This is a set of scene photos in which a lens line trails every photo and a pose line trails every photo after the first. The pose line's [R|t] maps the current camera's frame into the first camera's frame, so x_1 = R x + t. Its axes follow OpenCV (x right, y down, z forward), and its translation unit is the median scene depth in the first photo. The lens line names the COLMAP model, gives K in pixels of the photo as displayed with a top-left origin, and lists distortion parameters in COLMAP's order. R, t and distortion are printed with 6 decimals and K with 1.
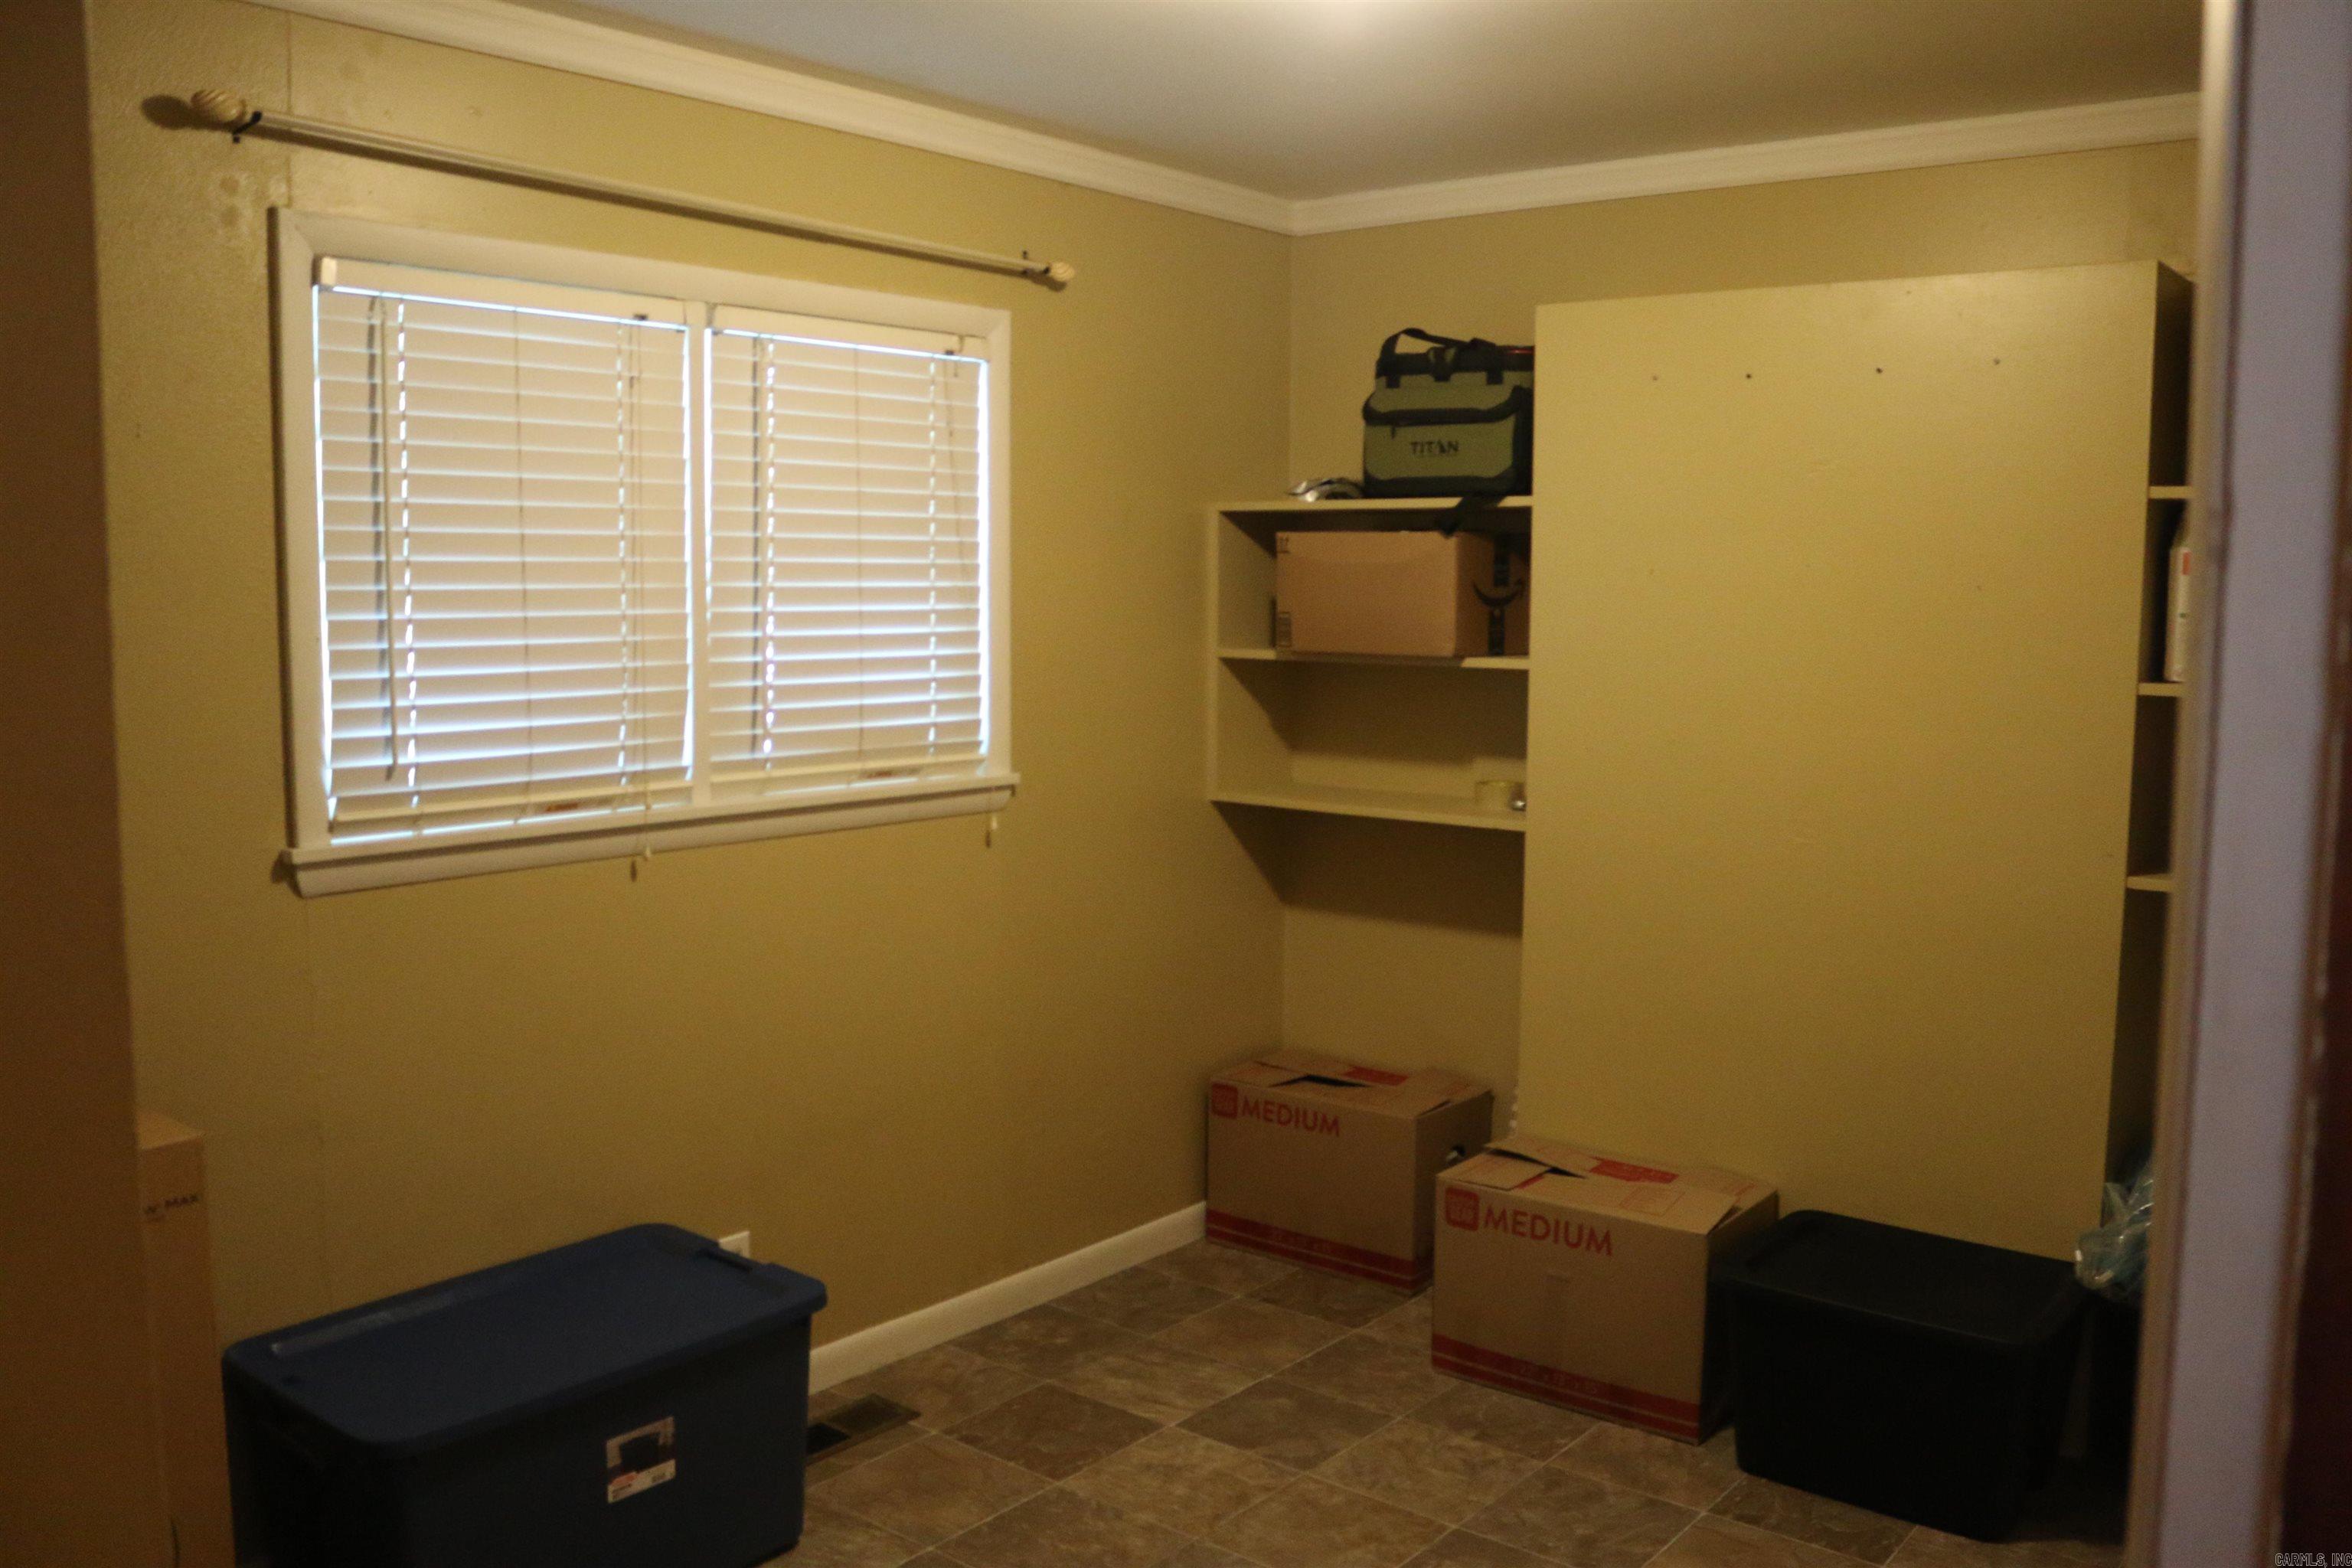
lens RADIAL K [[1942.8, 0, 1173.5], [0, 1942.8, 776.9], [0, 0, 1]] dist [-0.141978, 0.101609]
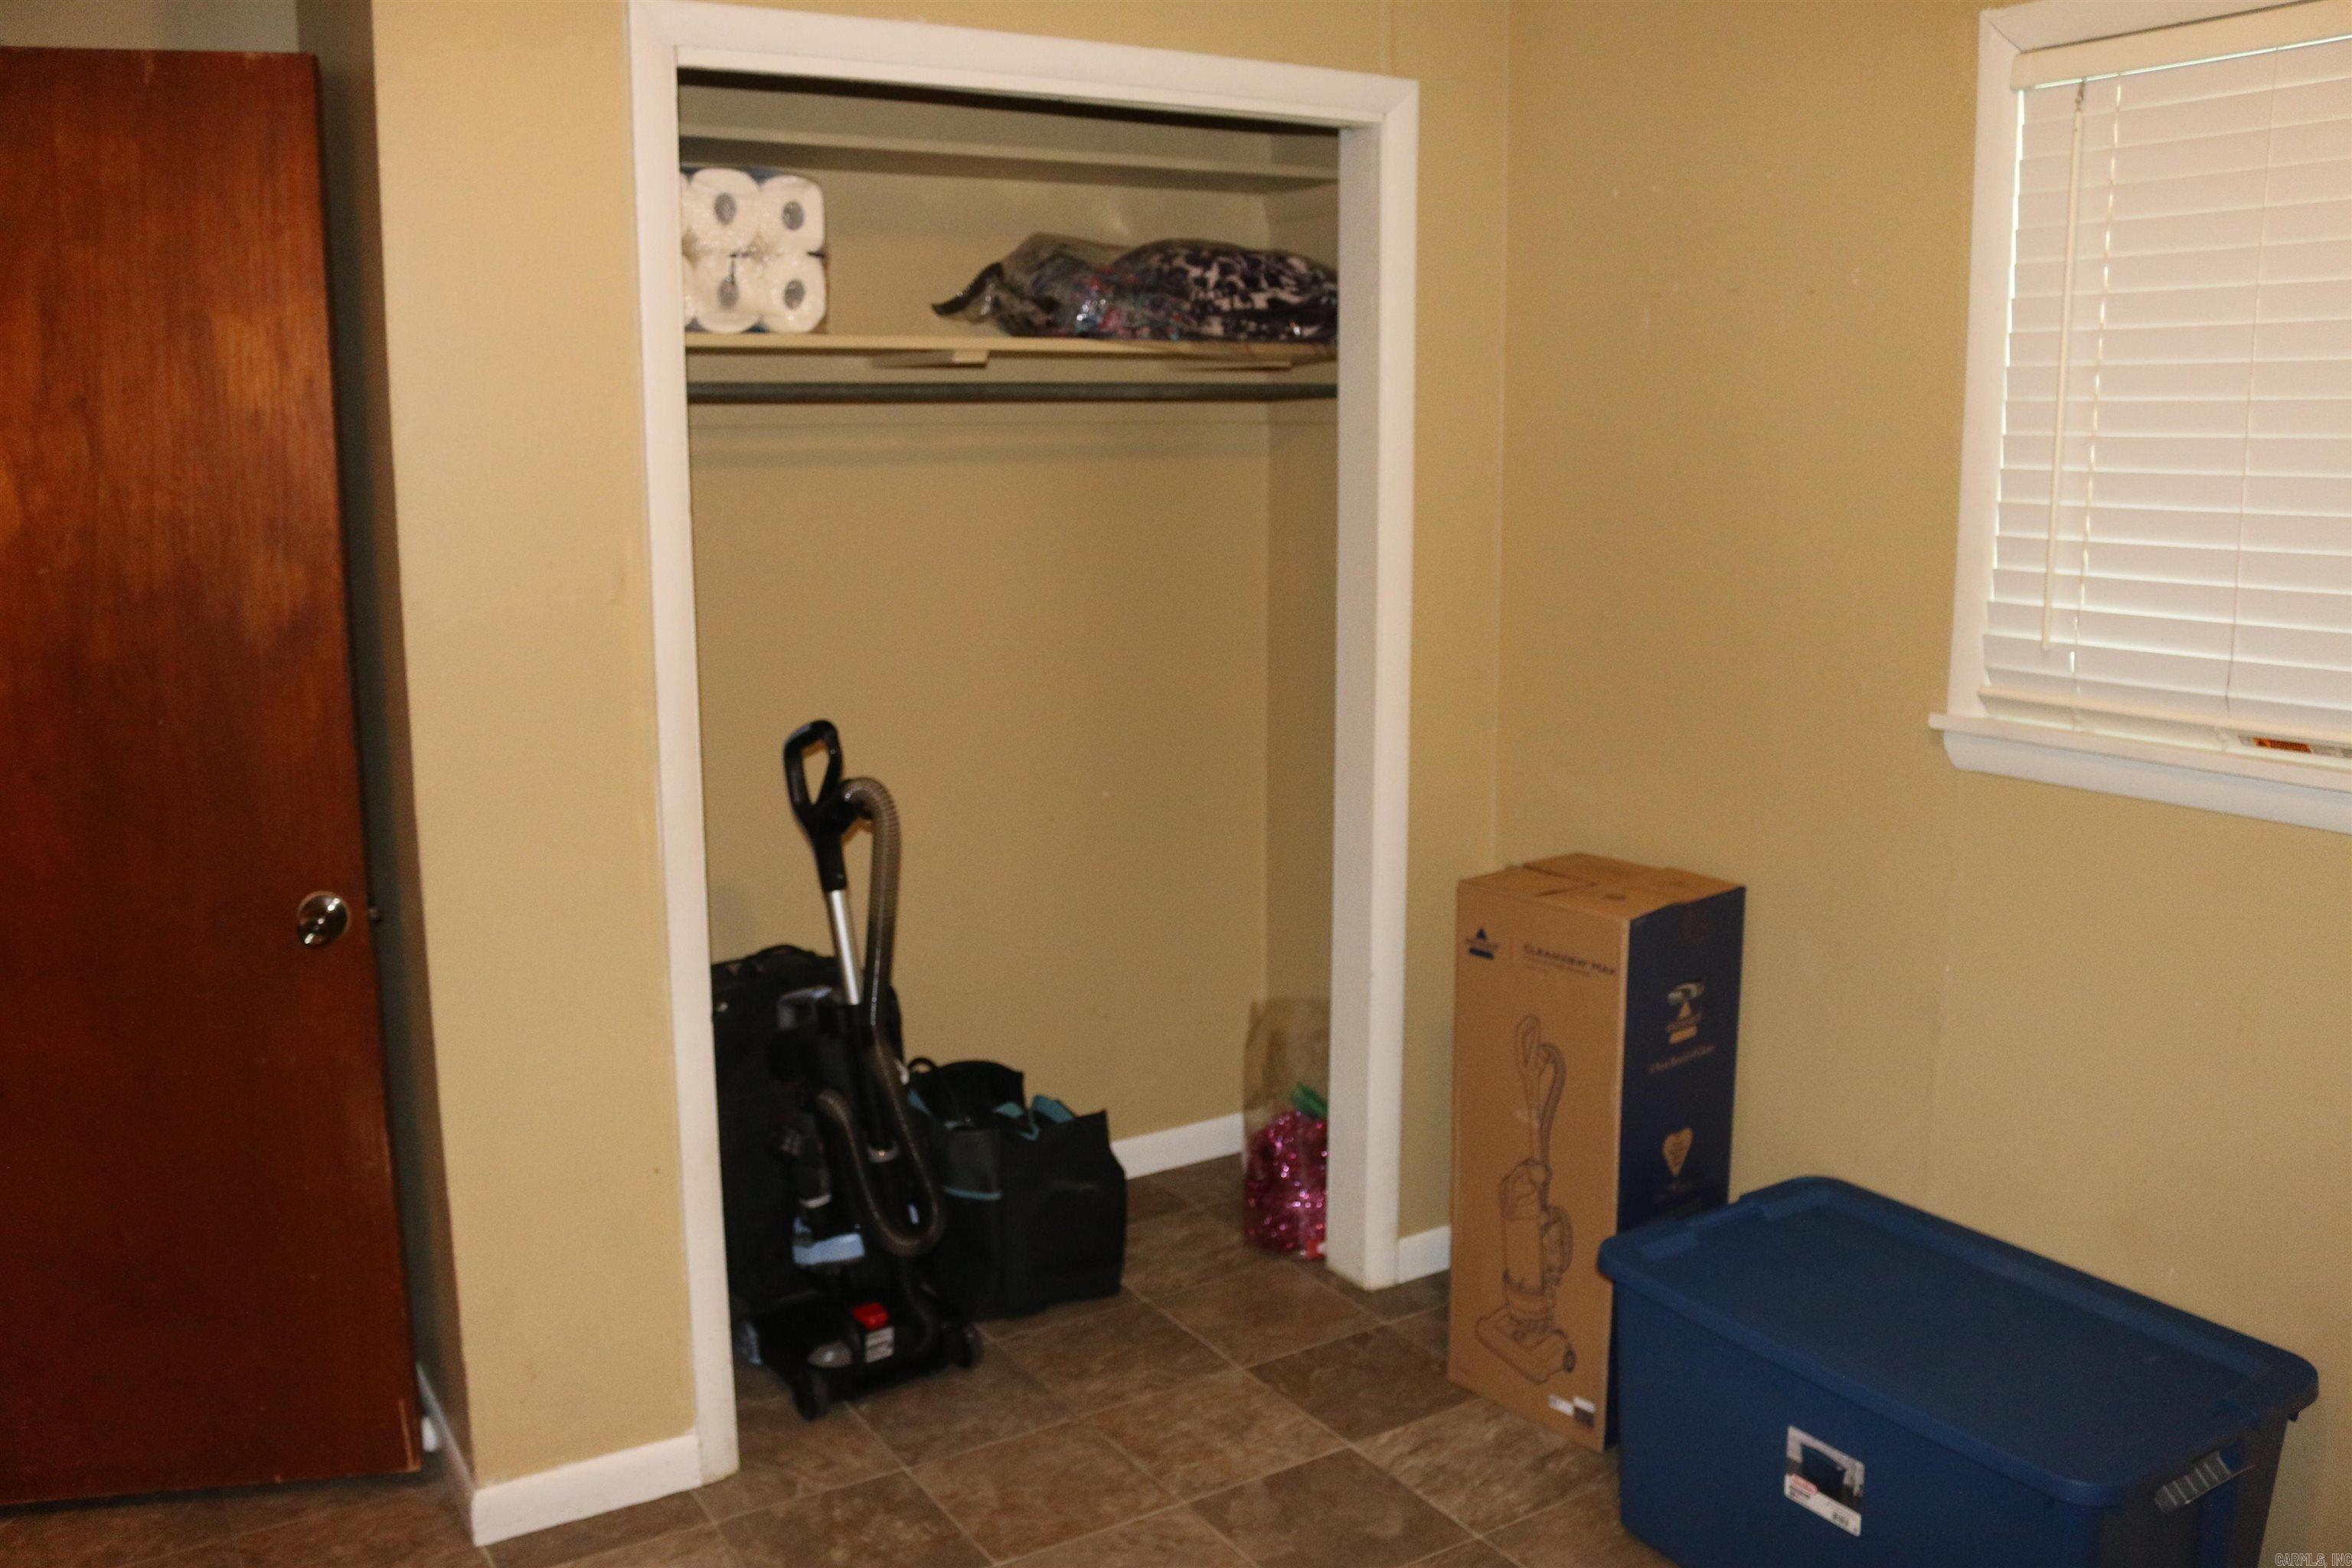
lens RADIAL K [[1942.8, 0, 1179.8], [0, 1942.8, 791.8], [0, 0, 1]] dist [-0.141978, 0.101609]
pose [[-0.338825, 0.138783, -0.930557, 0.772245], [-0.103136, 0.977622, 0.183355, -0.079888], [0.935179, 0.158099, -0.316929, 1.187333]]
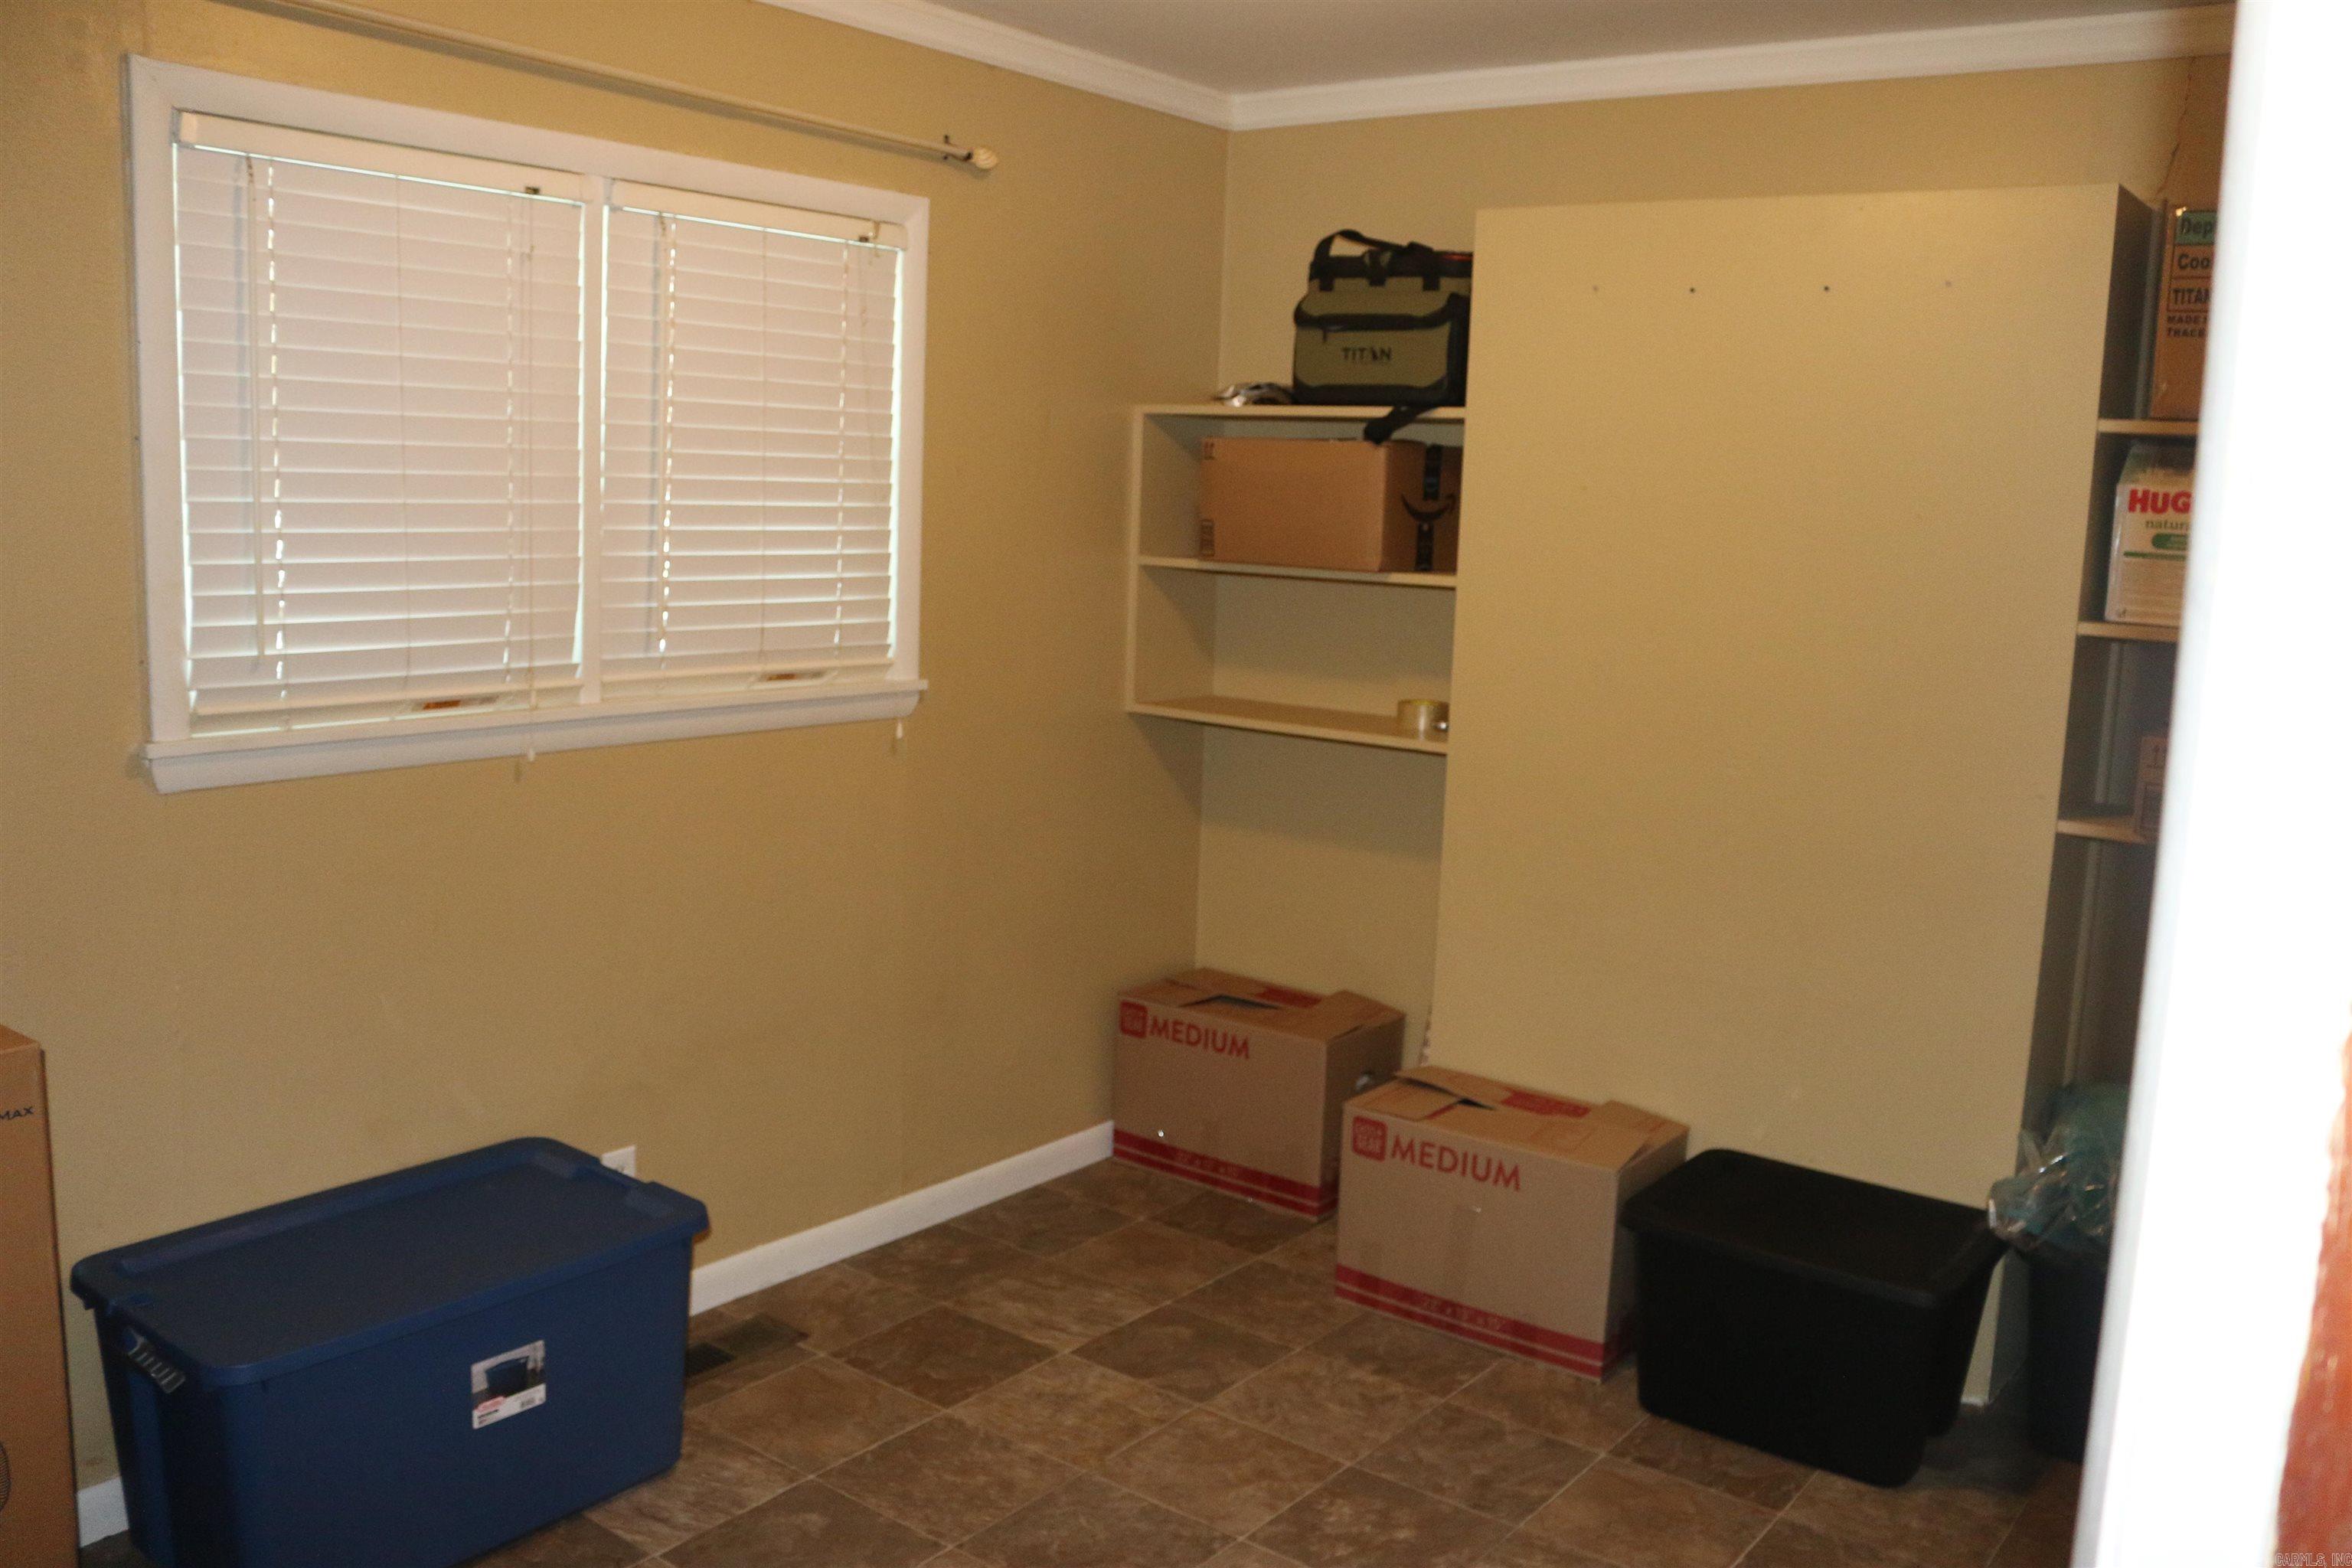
lens RADIAL K [[1942.8, 0, 1173.9], [0, 1942.8, 779.2], [0, 0, 1]] dist [-0.141978, 0.101609]
pose [[0.999087, 0.026055, 0.033852, 0.013810], [-0.027696, 0.998417, 0.048956, -0.003359], [-0.032523, -0.049848, 0.998227, 0.034725]]
